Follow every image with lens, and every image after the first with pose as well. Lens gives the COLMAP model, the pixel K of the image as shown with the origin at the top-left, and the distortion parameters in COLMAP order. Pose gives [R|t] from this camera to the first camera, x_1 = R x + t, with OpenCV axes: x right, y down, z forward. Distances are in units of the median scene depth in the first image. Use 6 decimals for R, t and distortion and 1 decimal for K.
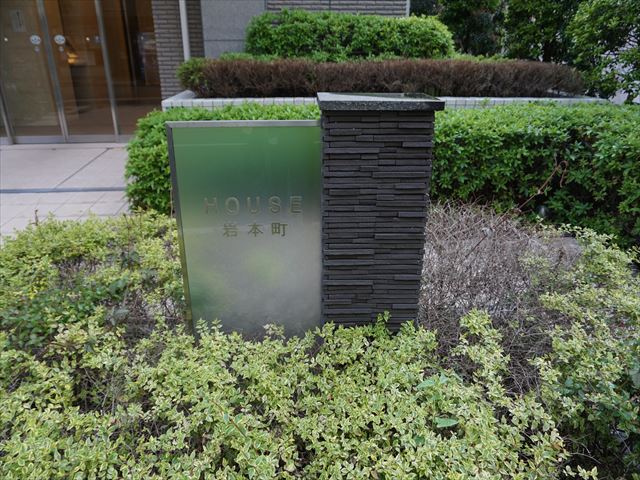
lens RADIAL K [[447.8, 0, 320.0], [0, 447.8, 240.0], [0, 0, 1]] dist [-0.026216, 0.004397]
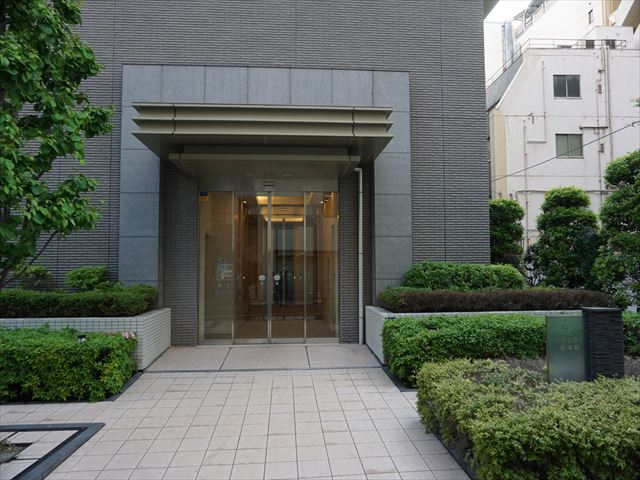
lens RADIAL K [[447.8, 0, 320.0], [0, 447.8, 240.0], [0, 0, 1]] dist [-0.026216, 0.004397]
pose [[0.999896, -0.004067, 0.013839, -0.520874], [0.009960, 0.888670, -0.458440, 0.191855], [-0.010434, 0.458530, 0.888618, -0.572112]]
